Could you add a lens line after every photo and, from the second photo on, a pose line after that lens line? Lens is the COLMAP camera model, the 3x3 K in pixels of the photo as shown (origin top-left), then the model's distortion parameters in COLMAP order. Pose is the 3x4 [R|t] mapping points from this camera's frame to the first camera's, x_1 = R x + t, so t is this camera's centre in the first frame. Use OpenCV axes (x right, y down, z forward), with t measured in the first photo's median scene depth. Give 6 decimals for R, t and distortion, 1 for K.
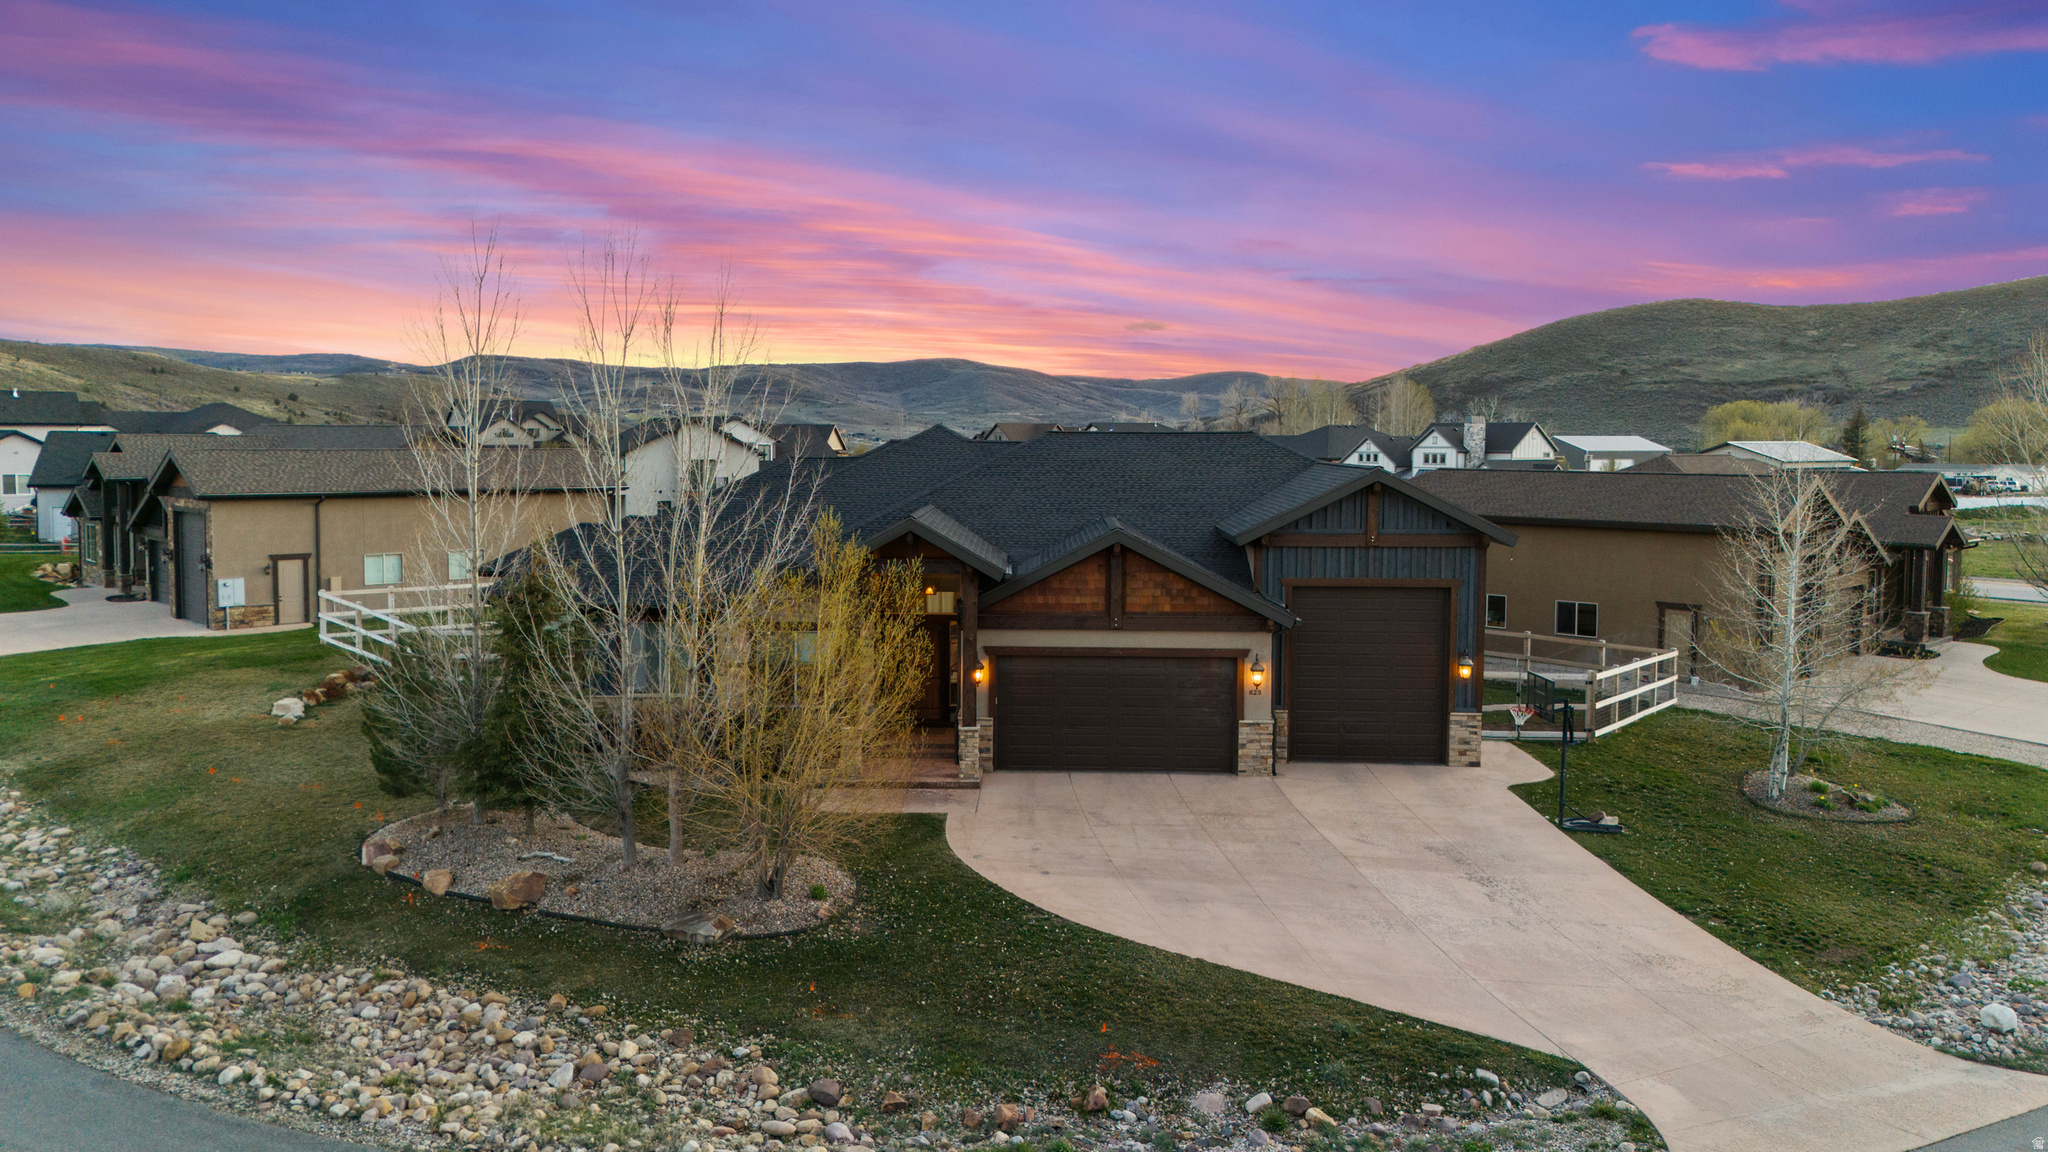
lens RADIAL K [[1398.6, 0, 1004.2], [0, 1398.6, 540.4], [0, 0, 1]] dist [0.033022, -0.006221]
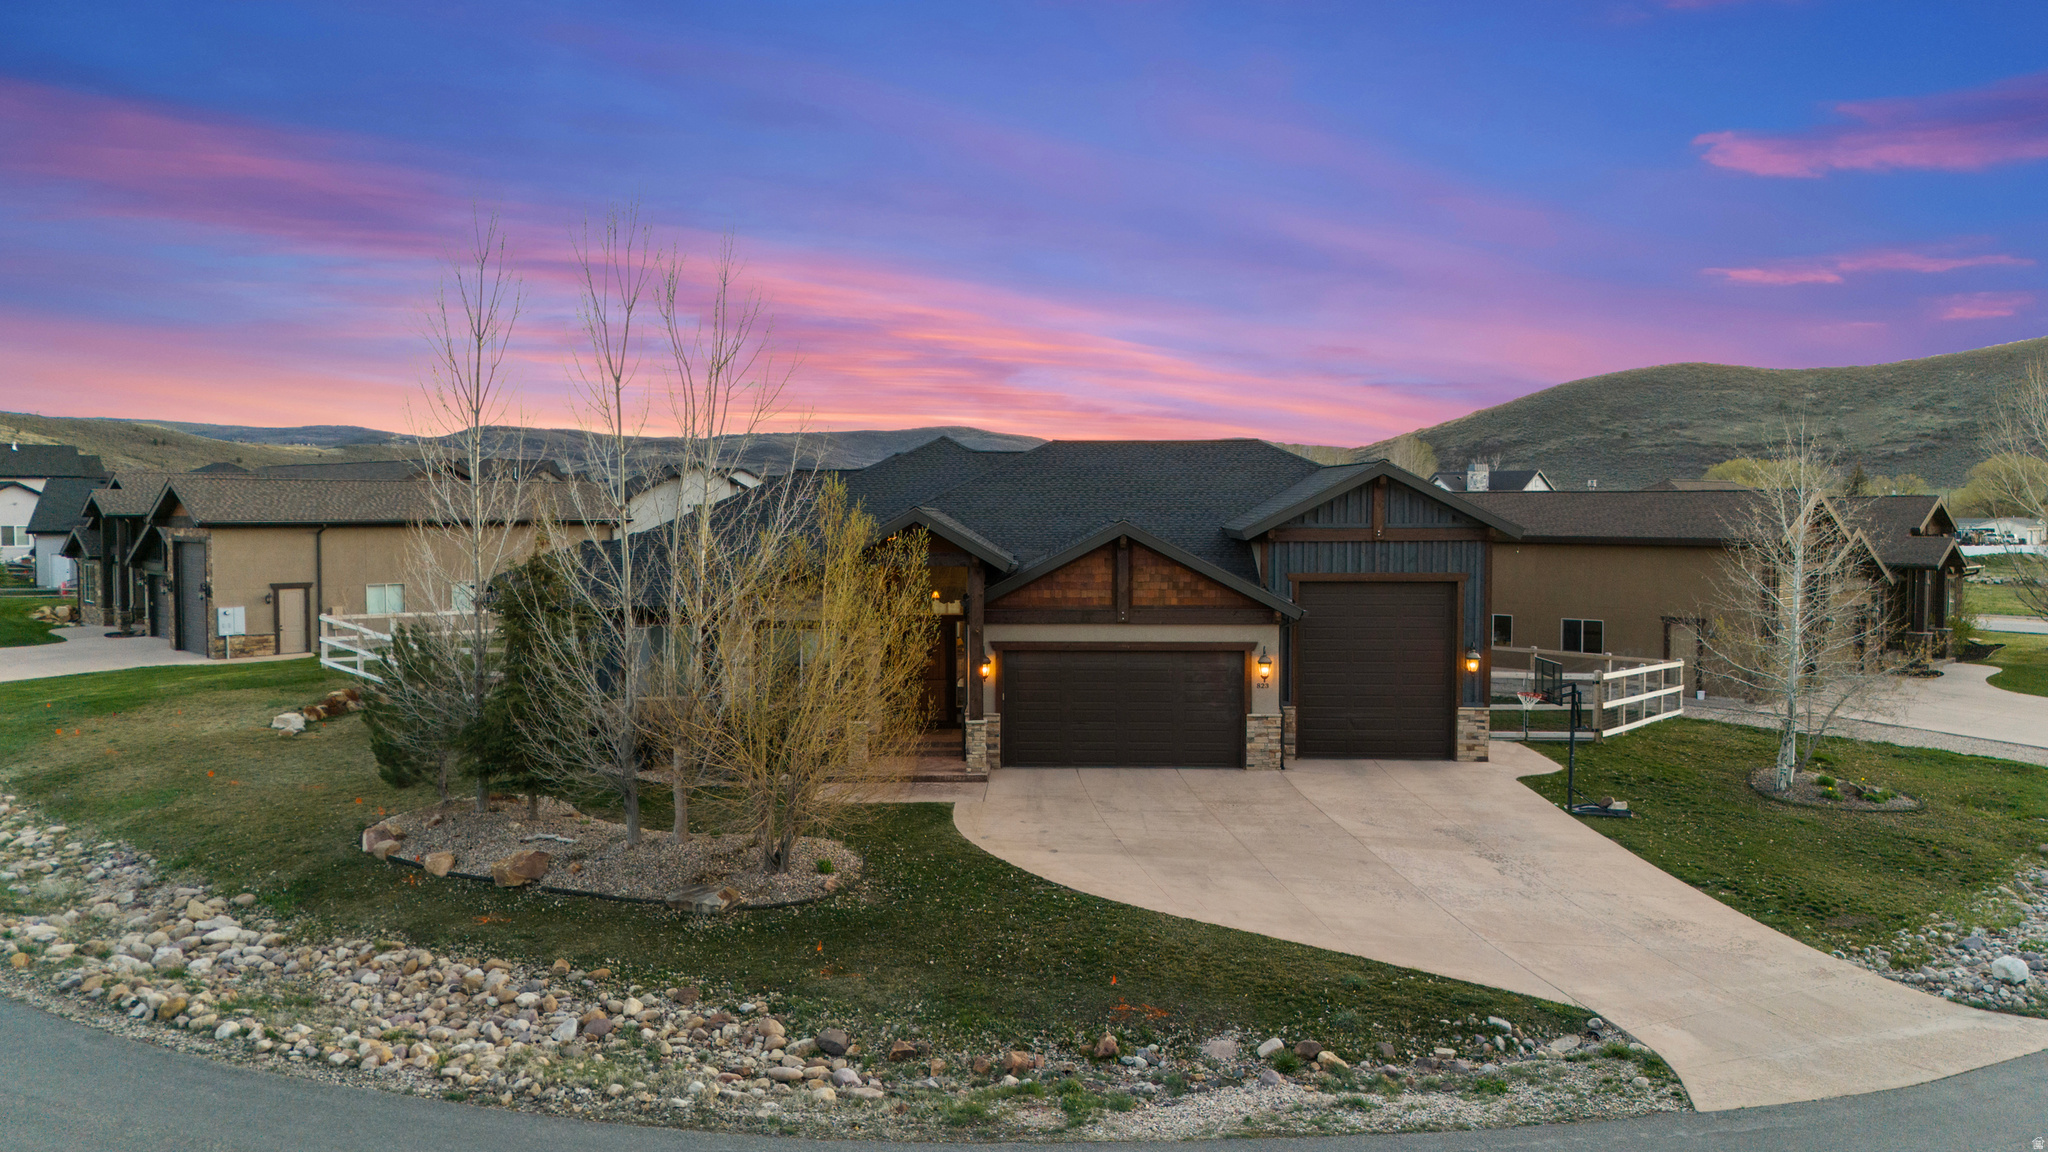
lens RADIAL K [[1399.1, 0, 1022.5], [0, 1399.1, 572.5], [0, 0, 1]] dist [0.035243, -0.010391]
pose [[0.999943, -0.005938, 0.008928, -0.000432], [0.006112, 0.999790, -0.019580, 0.056283], [-0.008810, 0.019634, 0.999768, 0.003075]]
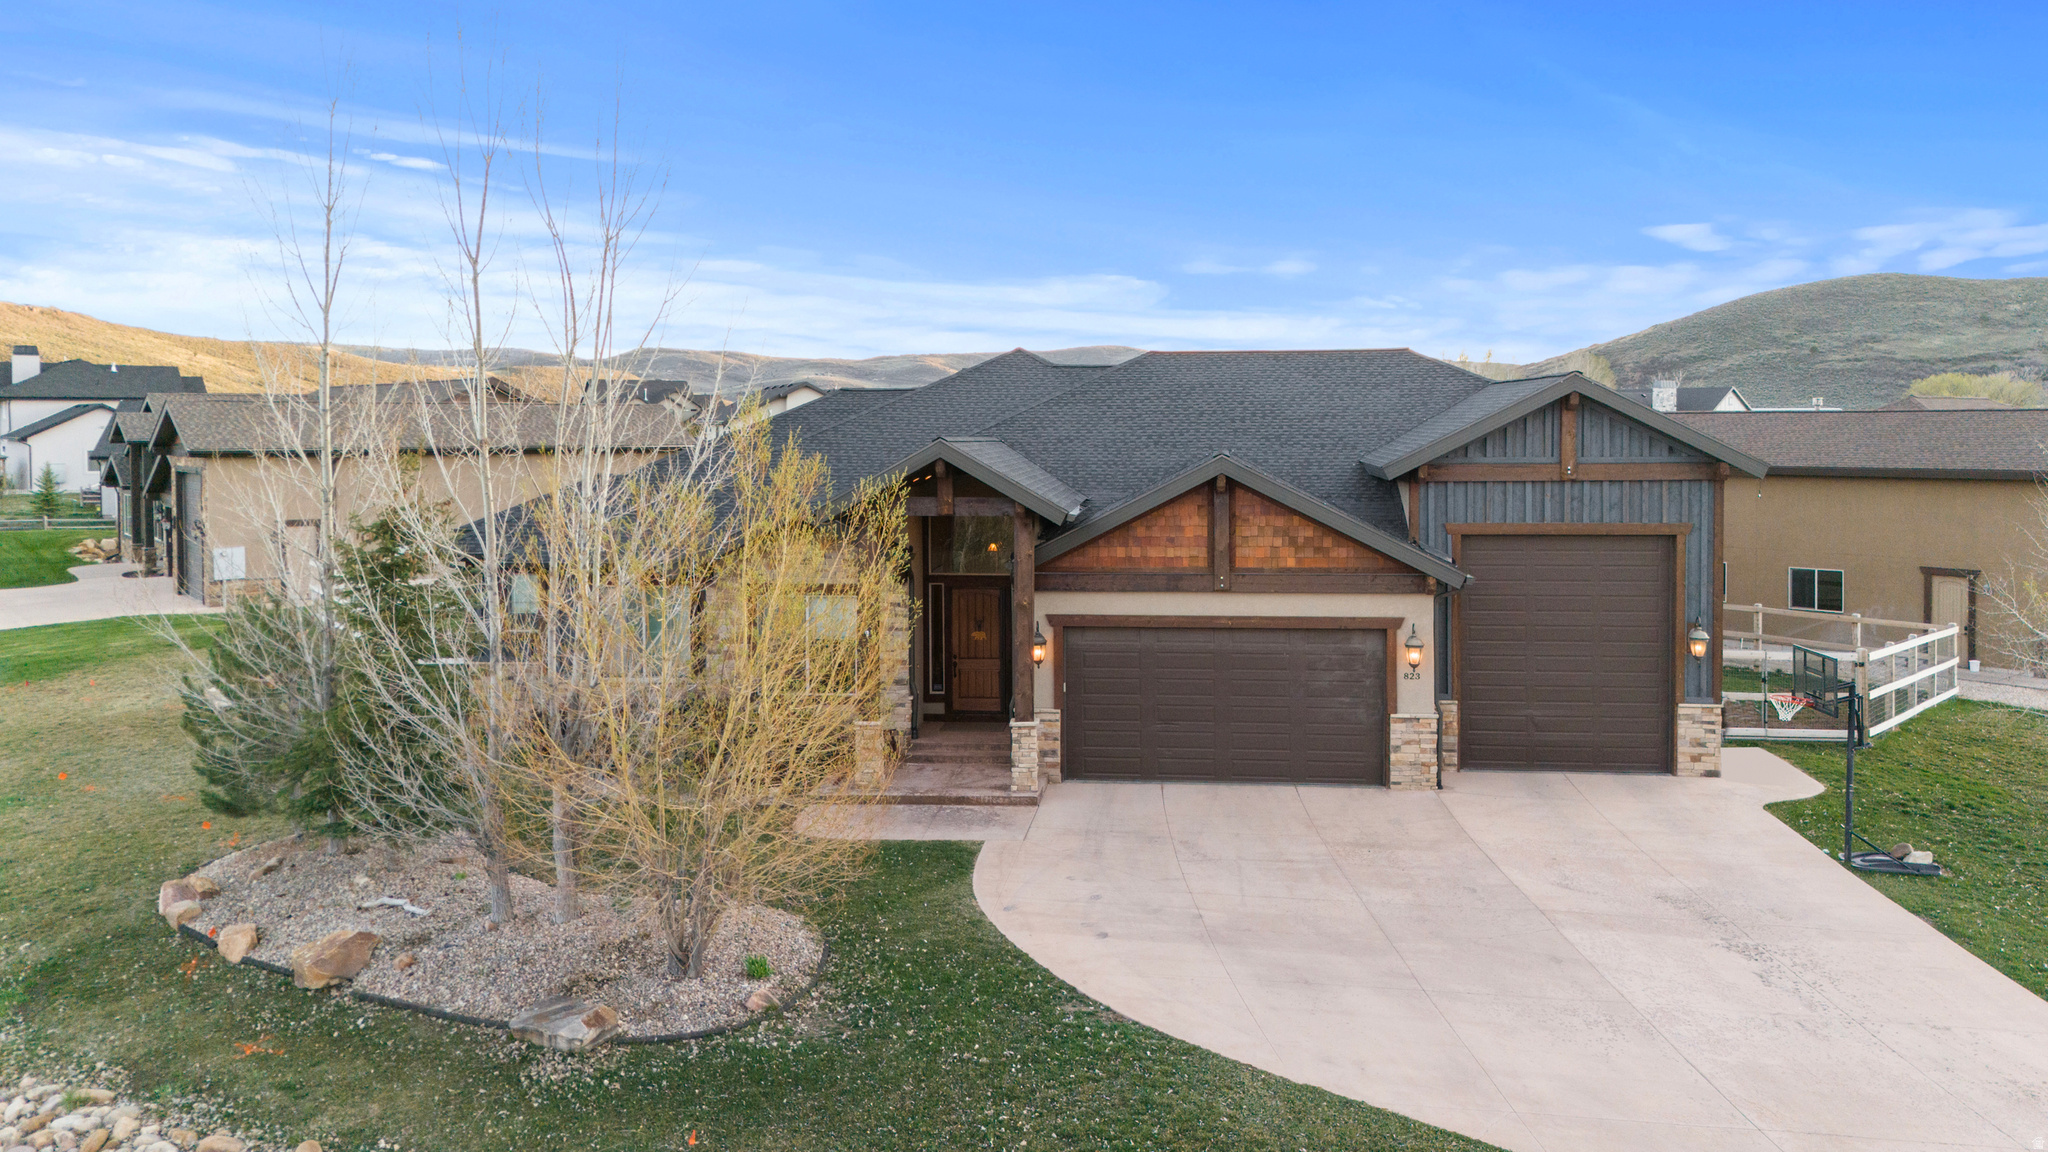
lens RADIAL K [[1461.3, 0, 1085.7], [0, 1461.3, 478.3], [0, 0, 1]] dist [0.025019, -0.002493]
pose [[0.998739, -0.006360, -0.049805, 0.055727], [0.004761, 0.999472, -0.032139, 0.033975], [0.049983, 0.031862, 0.998242, 0.259878]]
